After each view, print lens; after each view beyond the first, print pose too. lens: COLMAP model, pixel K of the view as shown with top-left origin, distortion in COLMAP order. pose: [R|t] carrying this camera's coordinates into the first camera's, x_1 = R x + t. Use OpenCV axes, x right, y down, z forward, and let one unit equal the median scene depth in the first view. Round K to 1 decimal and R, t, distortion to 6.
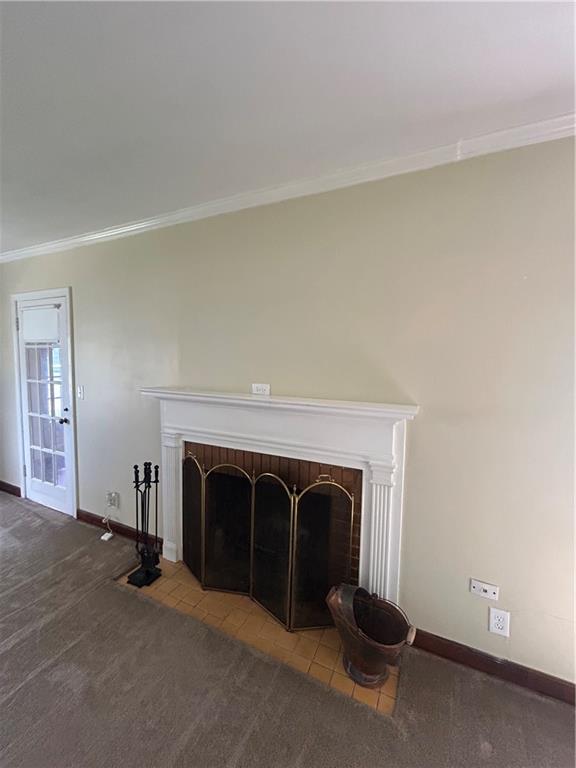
lens RADIAL K [[310.4, 0, 288.0], [0, 310.4, 384.0], [0, 0, 1]] dist [-0.000948, 0.002200]
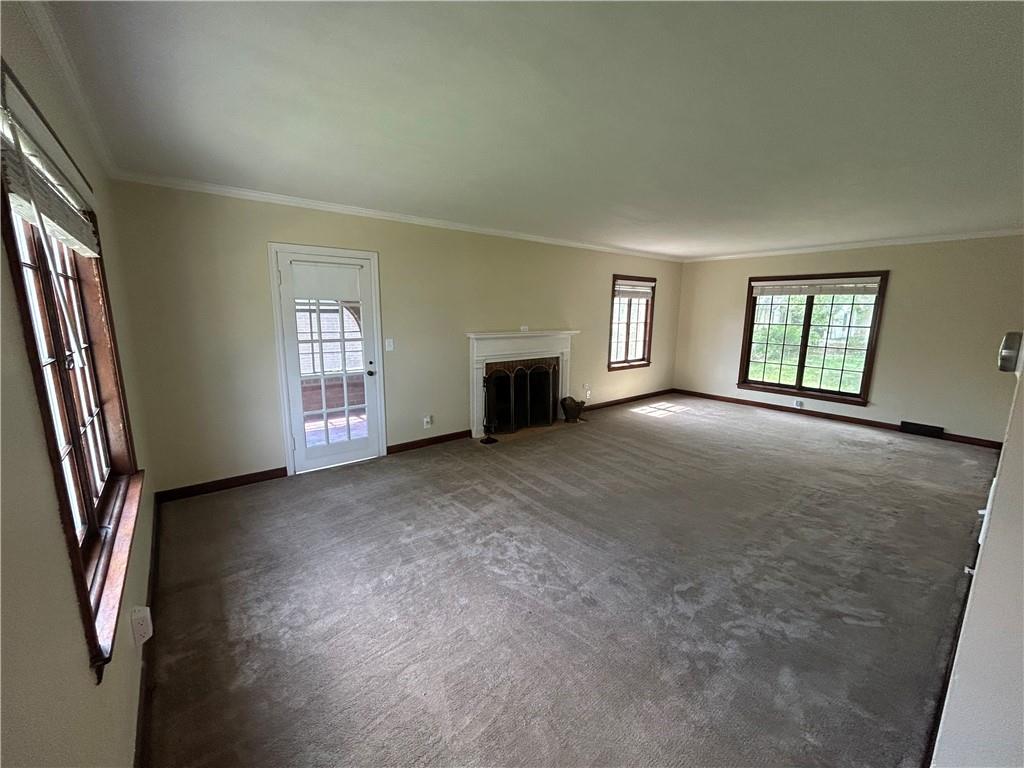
lens RADIAL K [[413.9, 0, 512.0], [0, 413.9, 384.0], [0, 0, 1]] dist [-0.000948, 0.002200]
pose [[0.441346, -0.169673, 0.881150, -2.260176], [0.073068, 0.985495, 0.153168, -0.042250], [-0.894357, -0.003217, 0.447342, -0.147896]]
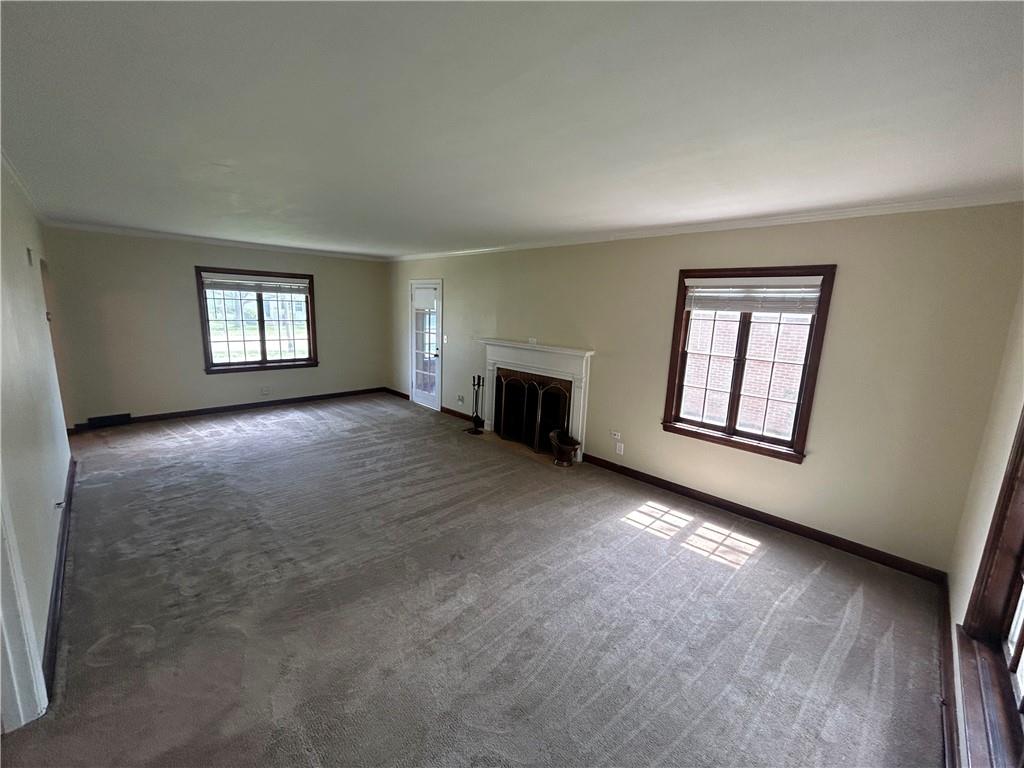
lens RADIAL K [[413.9, 0, 512.0], [0, 413.9, 384.0], [0, 0, 1]] dist [-0.000948, 0.002200]
pose [[0.939613, 0.081910, -0.332293, 0.588907], [-0.050679, 0.993533, 0.101604, 0.023886], [0.338466, -0.078628, 0.937688, -1.325479]]
